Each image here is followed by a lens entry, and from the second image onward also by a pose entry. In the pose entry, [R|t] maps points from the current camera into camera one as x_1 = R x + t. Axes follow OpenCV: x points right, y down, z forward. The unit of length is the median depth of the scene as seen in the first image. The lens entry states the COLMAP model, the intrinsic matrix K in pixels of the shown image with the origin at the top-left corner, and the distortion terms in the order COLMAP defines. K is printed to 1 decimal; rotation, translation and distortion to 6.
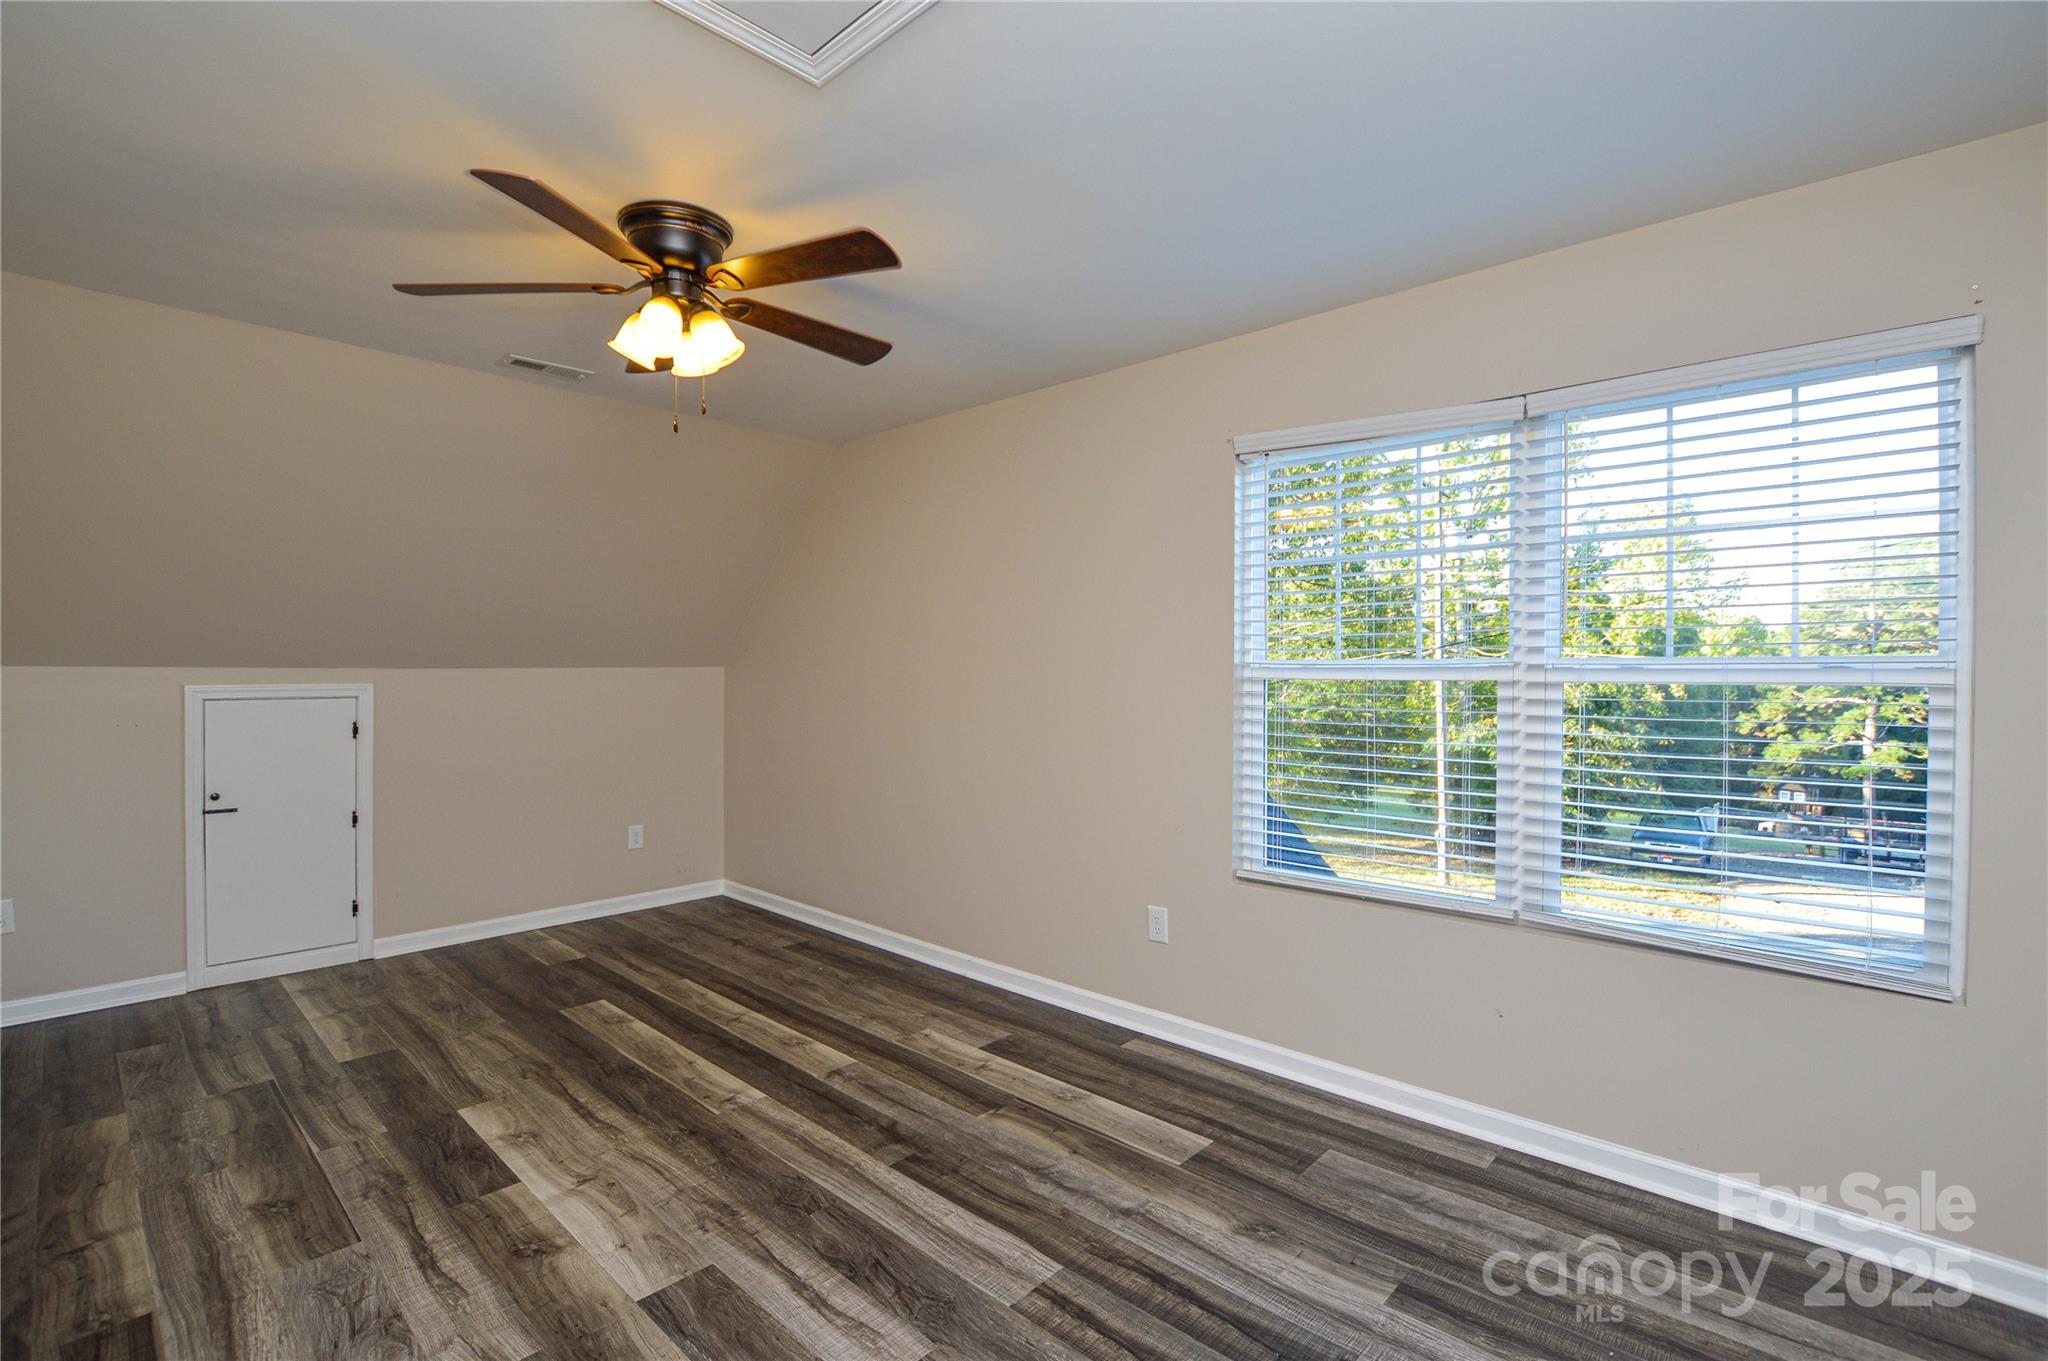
lens RADIAL K [[920.2, 0, 1015.7], [0, 920.2, 682.0], [0, 0, 1]] dist [-0.027861, 0.000073]
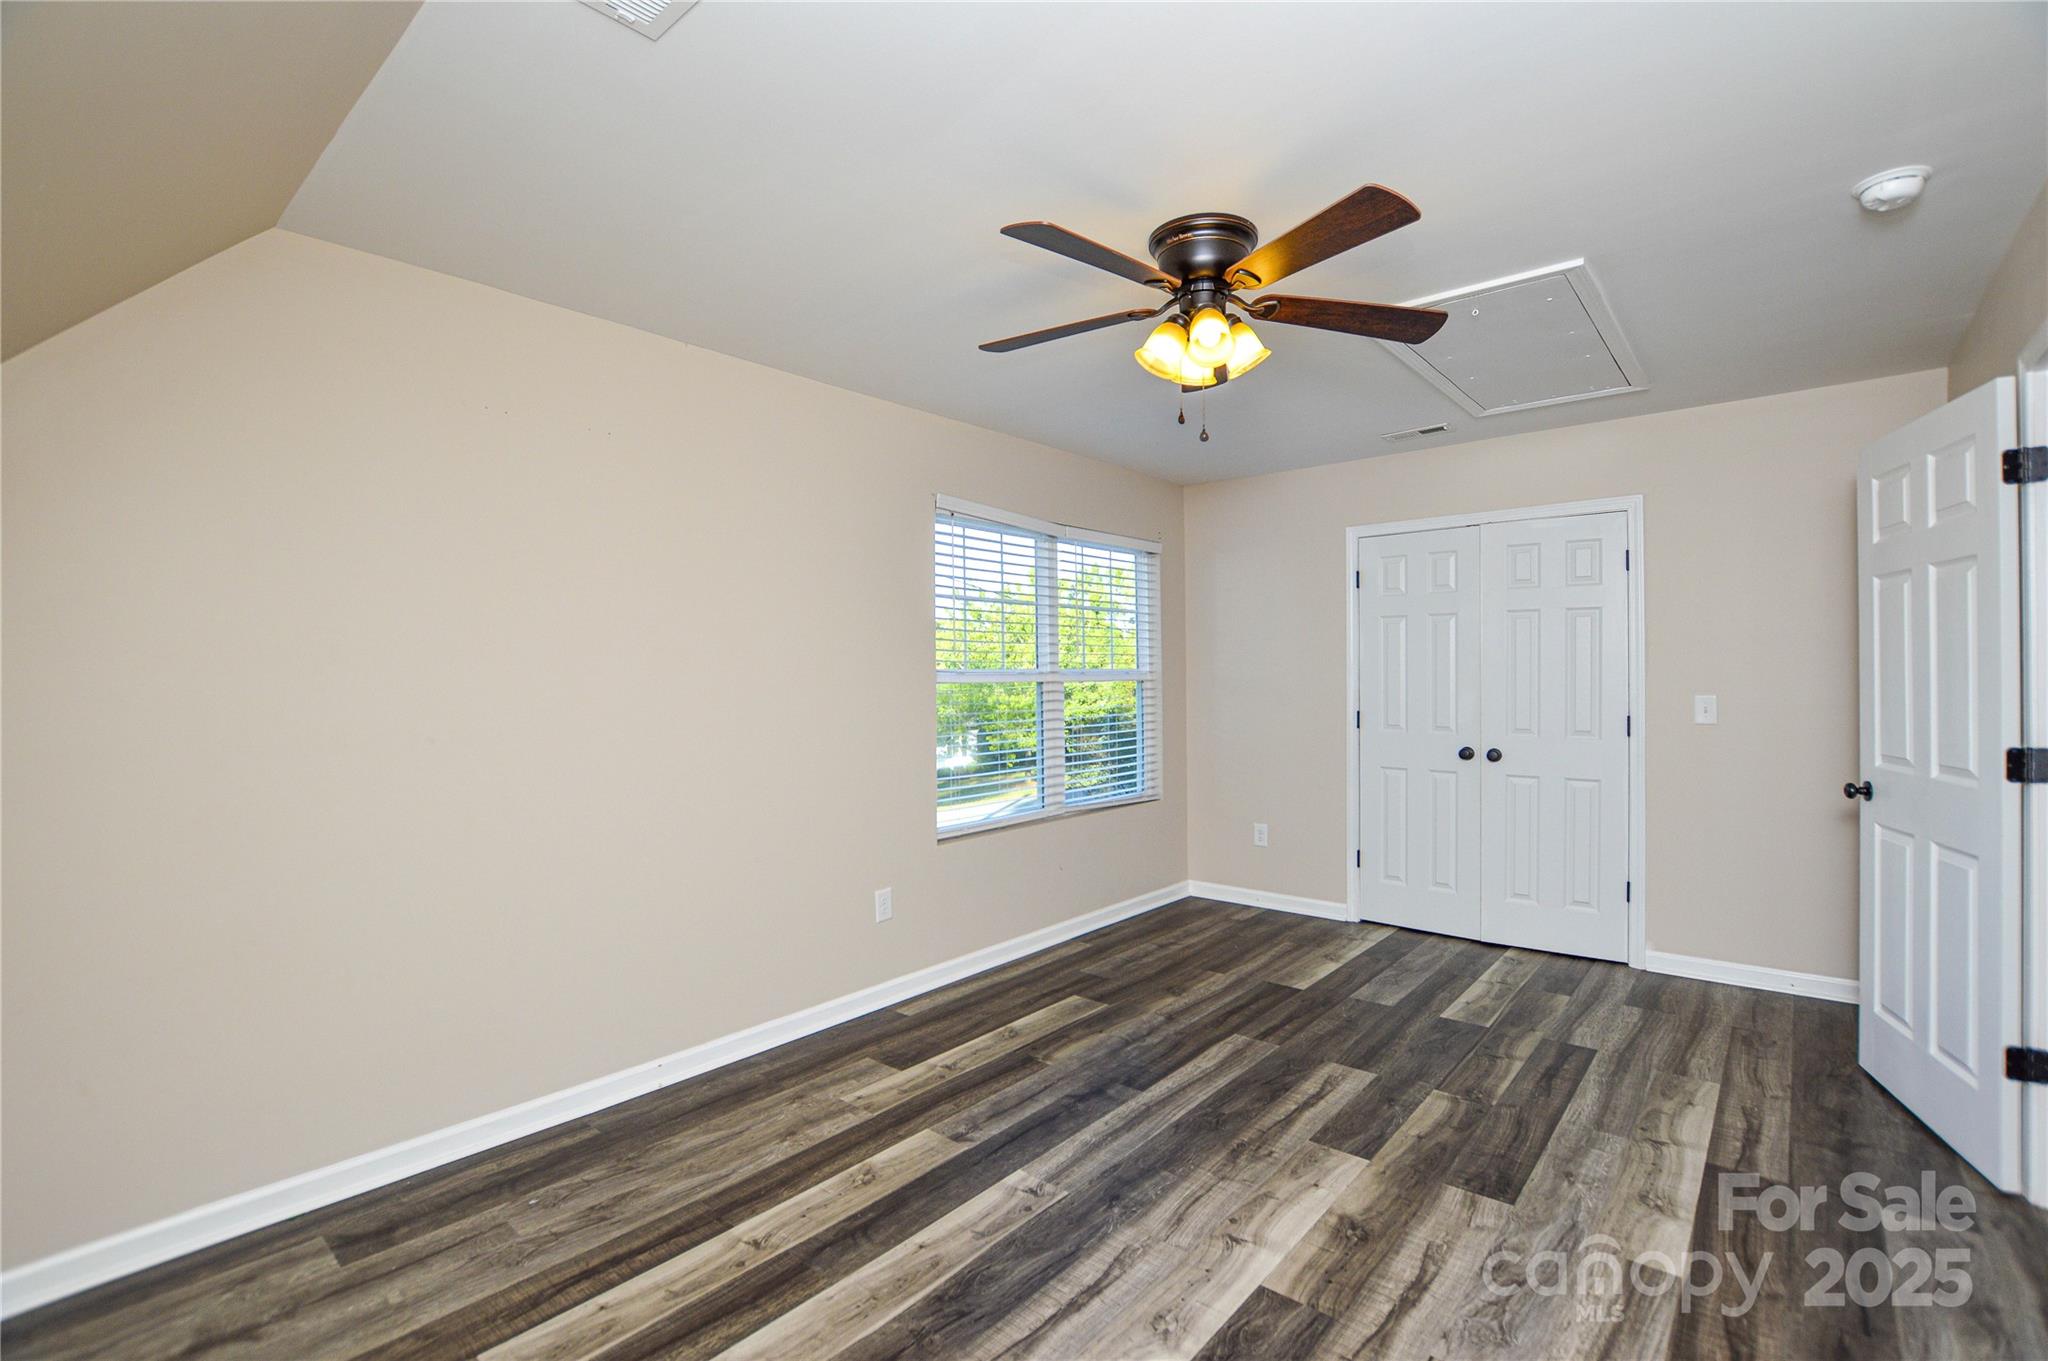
lens RADIAL K [[920.2, 0, 1015.7], [0, 920.2, 682.0], [0, 0, 1]] dist [-0.027861, 0.000073]
pose [[-0.037509, -0.006906, 0.999272, -1.210422], [0.020319, 0.999764, 0.007672, -0.015891], [-0.999090, 0.020592, -0.037360, 1.097081]]
